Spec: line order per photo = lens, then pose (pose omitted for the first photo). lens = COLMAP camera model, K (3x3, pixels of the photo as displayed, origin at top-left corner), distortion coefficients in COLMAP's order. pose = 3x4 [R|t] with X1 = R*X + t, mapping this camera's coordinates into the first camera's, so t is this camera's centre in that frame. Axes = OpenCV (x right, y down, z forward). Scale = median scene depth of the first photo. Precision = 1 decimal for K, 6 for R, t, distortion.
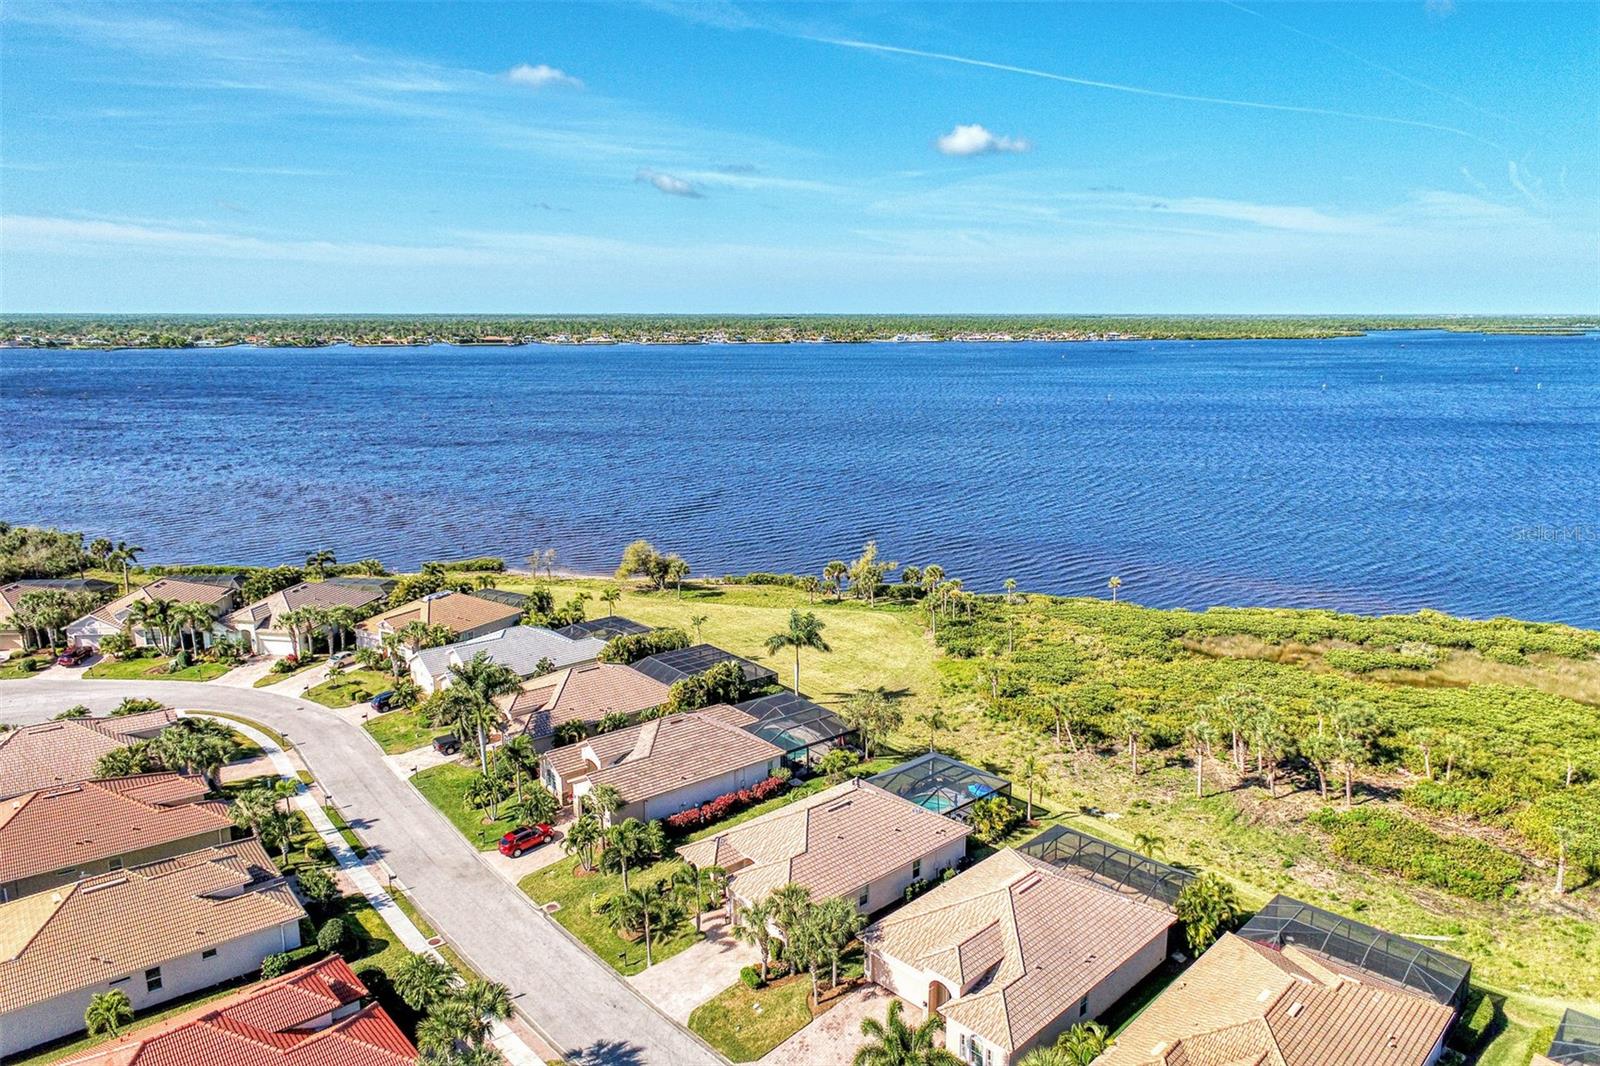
lens RADIAL K [[1061.6, 0, 800.0], [0, 1061.6, 533.0], [0, 0, 1]] dist [0.004761, 0.001087]
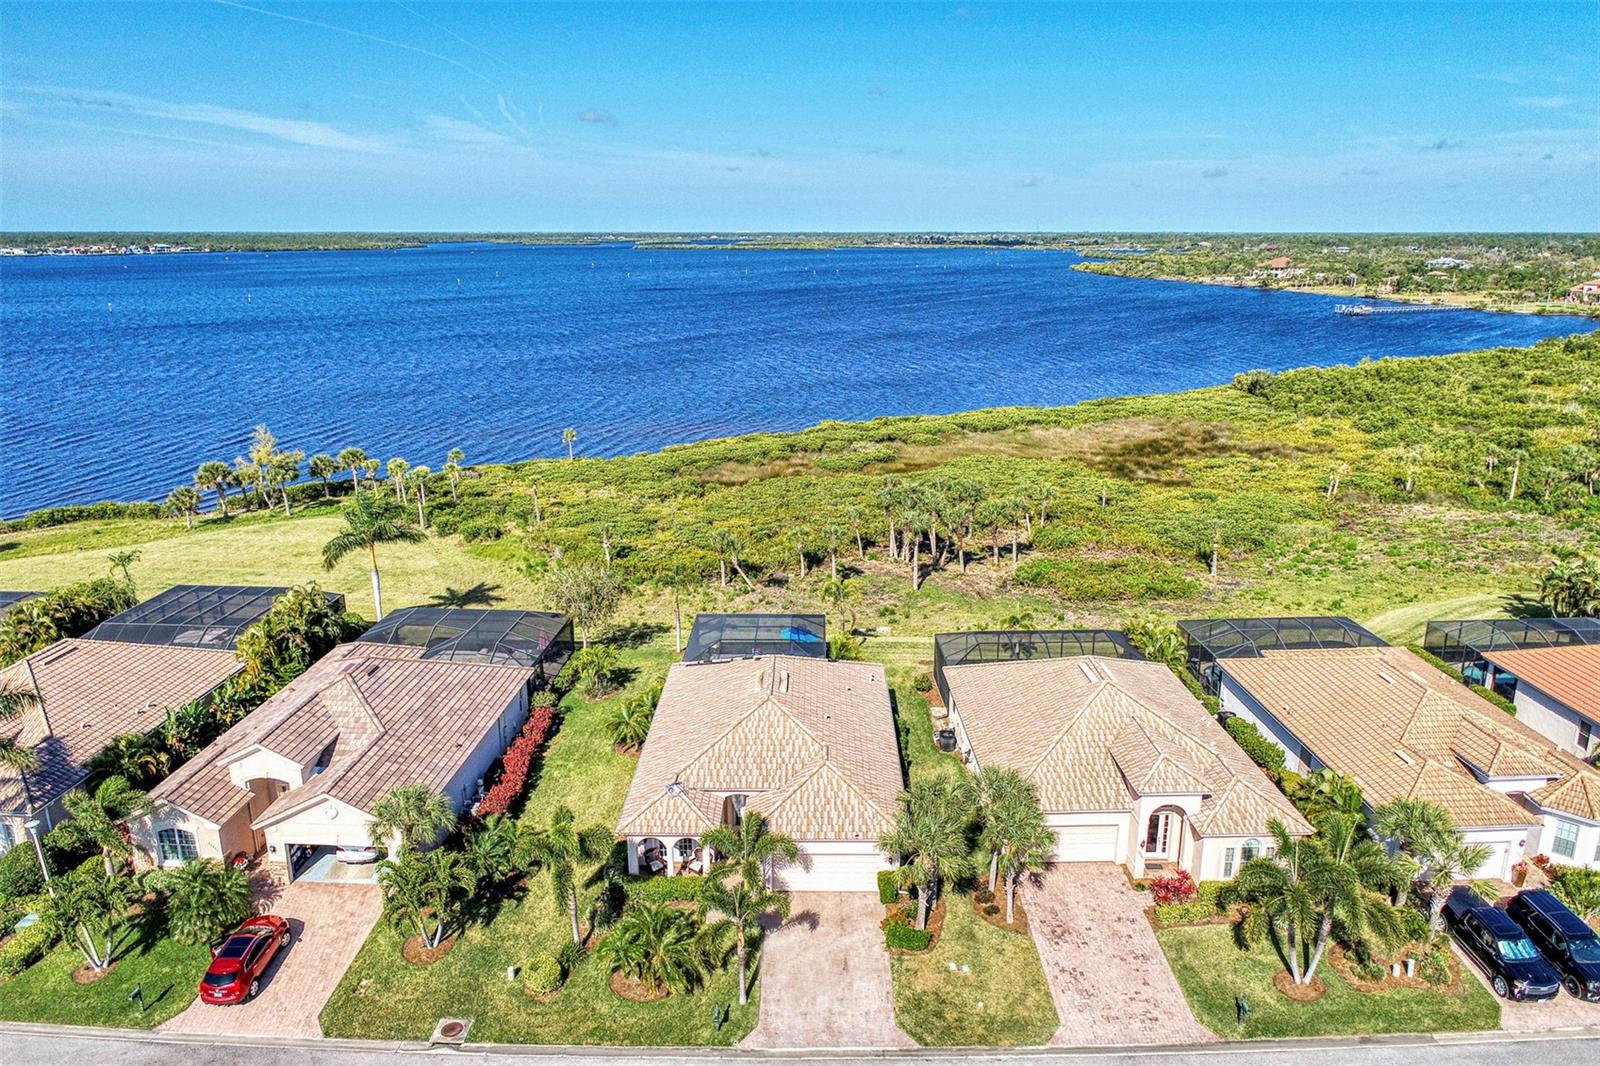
lens RADIAL K [[1077.5, 0, 797.2], [0, 1077.5, 529.7], [0, 0, 1]] dist [-0.006655, 0.003437]
pose [[0.683658, -0.193152, 0.703779, -0.335429], [0.144570, 0.981074, 0.128819, 0.056033], [-0.715340, 0.013677, 0.698642, 0.394181]]
